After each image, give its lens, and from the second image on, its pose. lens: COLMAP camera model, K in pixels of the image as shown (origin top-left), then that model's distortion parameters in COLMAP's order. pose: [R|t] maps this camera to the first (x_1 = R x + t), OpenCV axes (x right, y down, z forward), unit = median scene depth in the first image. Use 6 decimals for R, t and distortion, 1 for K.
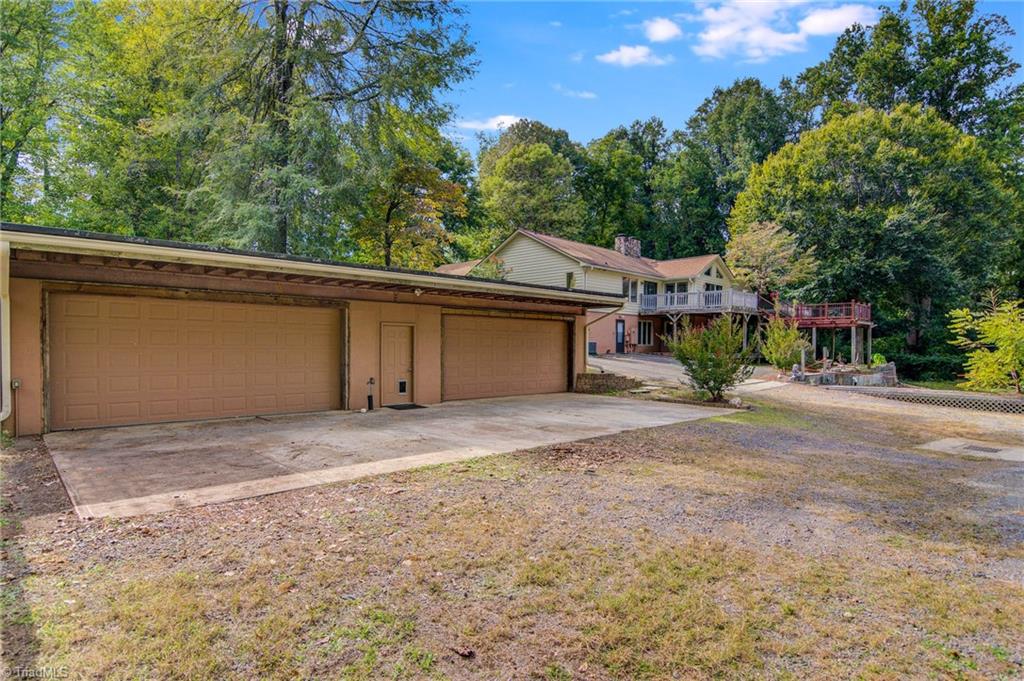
lens RADIAL K [[540.1, 0, 512.5], [0, 540.1, 346.0], [0, 0, 1]] dist [0.009240, -0.014304]
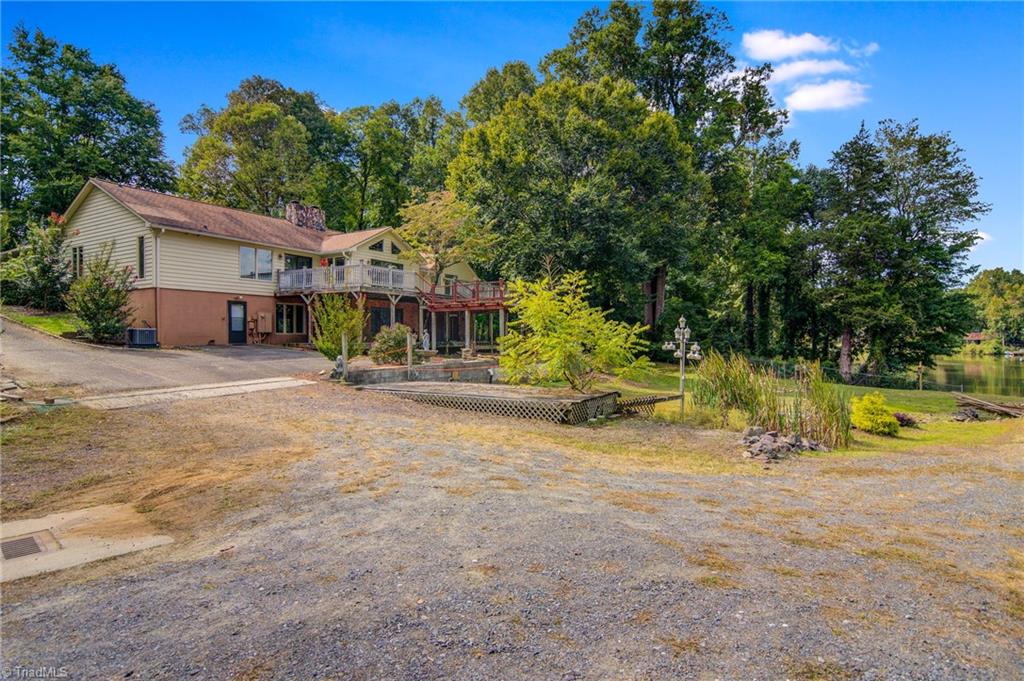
lens RADIAL K [[540.1, 0, 487.7], [0, 540.1, 336.9], [0, 0, 1]] dist [0.009240, -0.014304]
pose [[0.971974, -0.011497, 0.234808, 0.325940], [0.011718, 0.999931, 0.000455, 0.005884], [-0.234798, 0.002309, 0.972042, 0.139732]]
